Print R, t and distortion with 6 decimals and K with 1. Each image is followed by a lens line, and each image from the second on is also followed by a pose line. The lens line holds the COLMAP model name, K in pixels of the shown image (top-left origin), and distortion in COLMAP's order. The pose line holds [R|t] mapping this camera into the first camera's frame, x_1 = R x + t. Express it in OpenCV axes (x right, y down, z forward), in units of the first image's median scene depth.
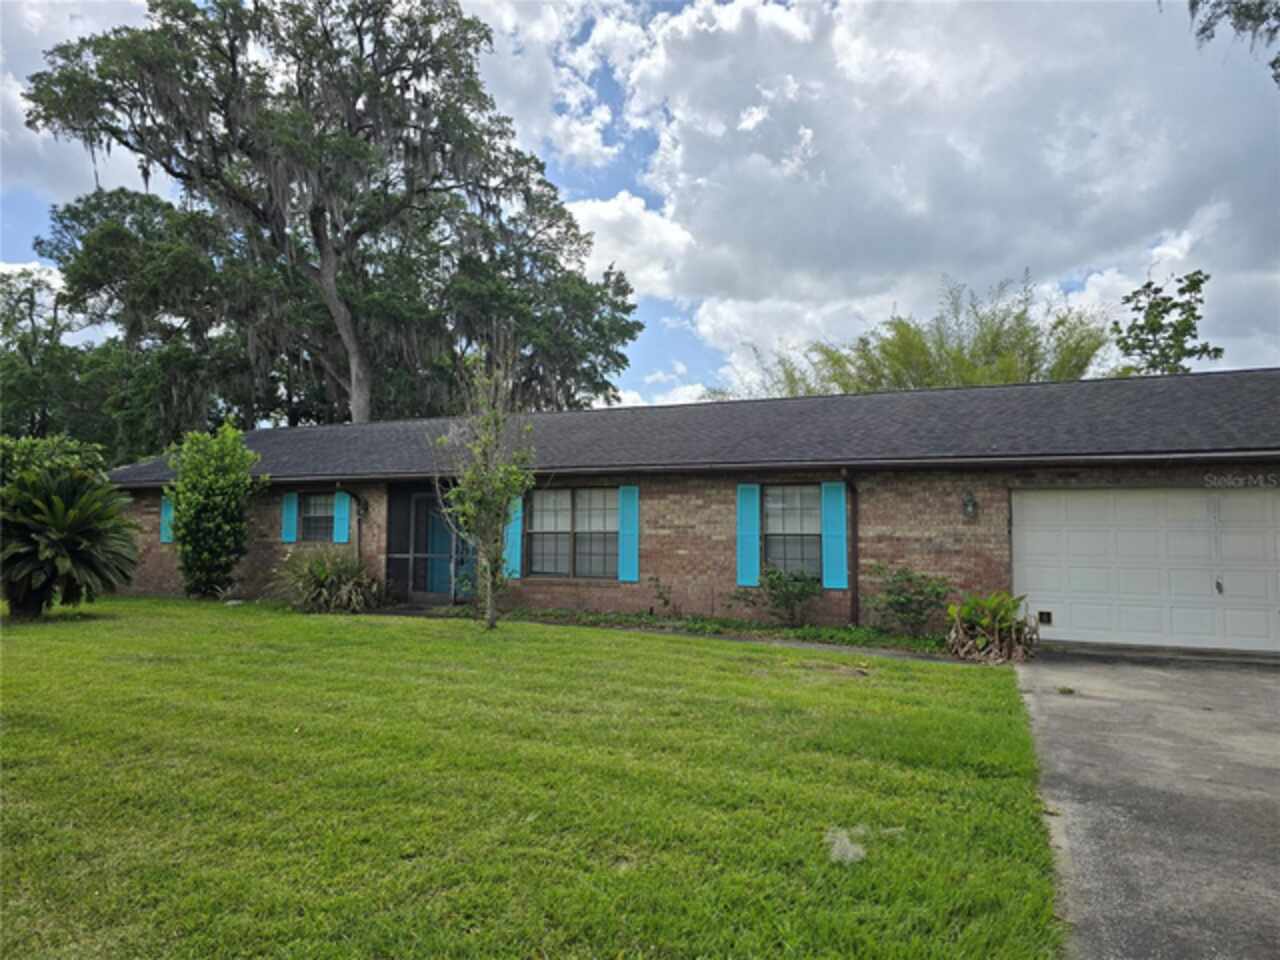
lens RADIAL K [[855.9, 0, 624.3], [0, 855.9, 465.1], [0, 0, 1]] dist [0.072109, -0.068575]
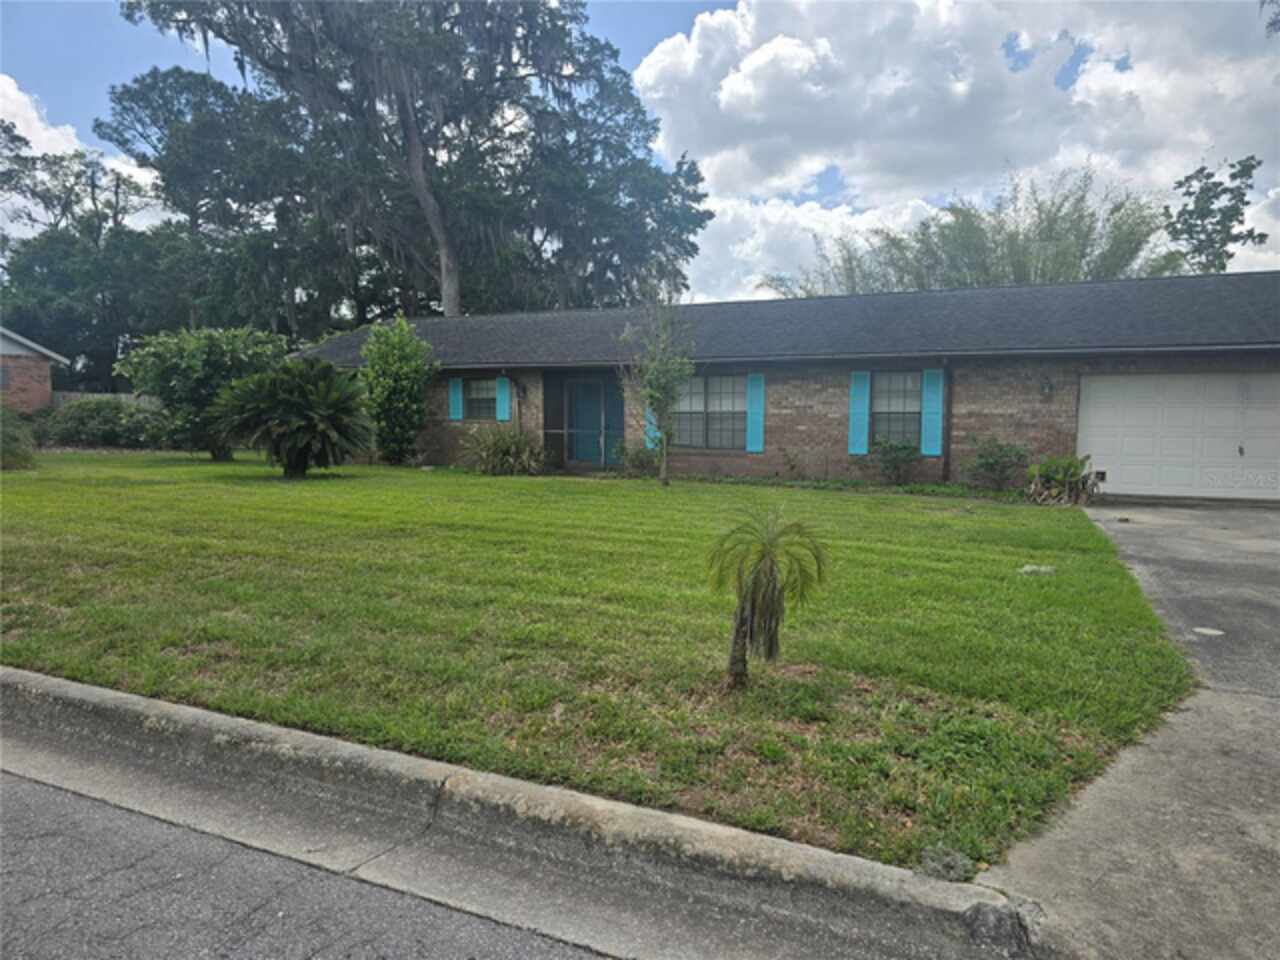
lens RADIAL K [[855.9, 0, 638.9], [0, 855.9, 474.4], [0, 0, 1]] dist [0.072109, -0.068575]
pose [[0.999949, -0.000655, -0.010125, -0.129242], [0.002148, 0.988961, 0.148160, -0.011903], [0.009917, -0.148174, 0.988912, -0.191952]]
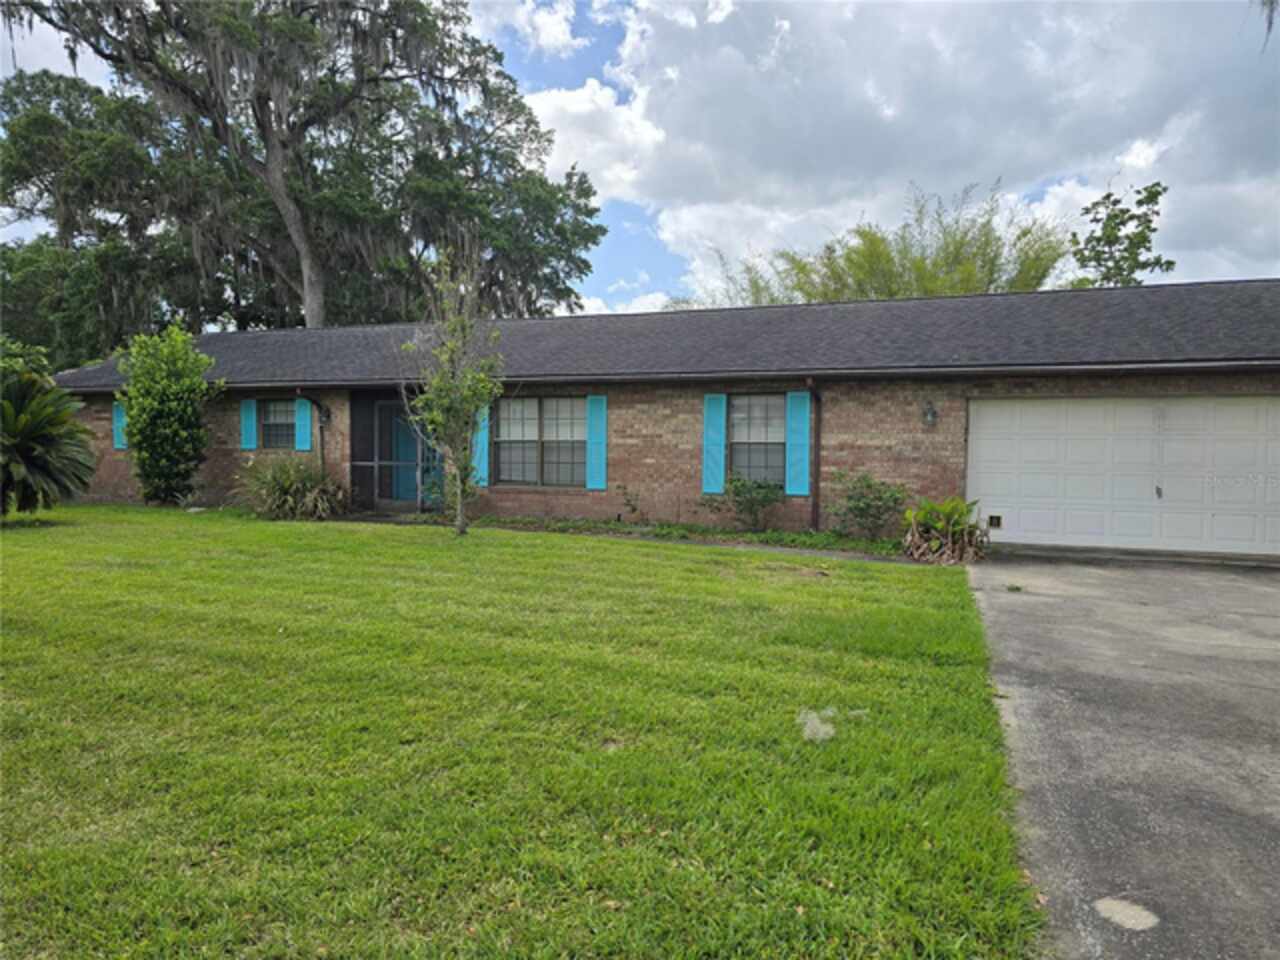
lens RADIAL K [[855.9, 0, 629.6], [0, 855.9, 464.2], [0, 0, 1]] dist [0.072109, -0.068575]
pose [[0.998576, 0.000823, 0.053345, -0.007955], [-0.006352, 0.994602, 0.103564, 0.001158], [-0.052972, -0.103756, 0.993191, -0.004672]]
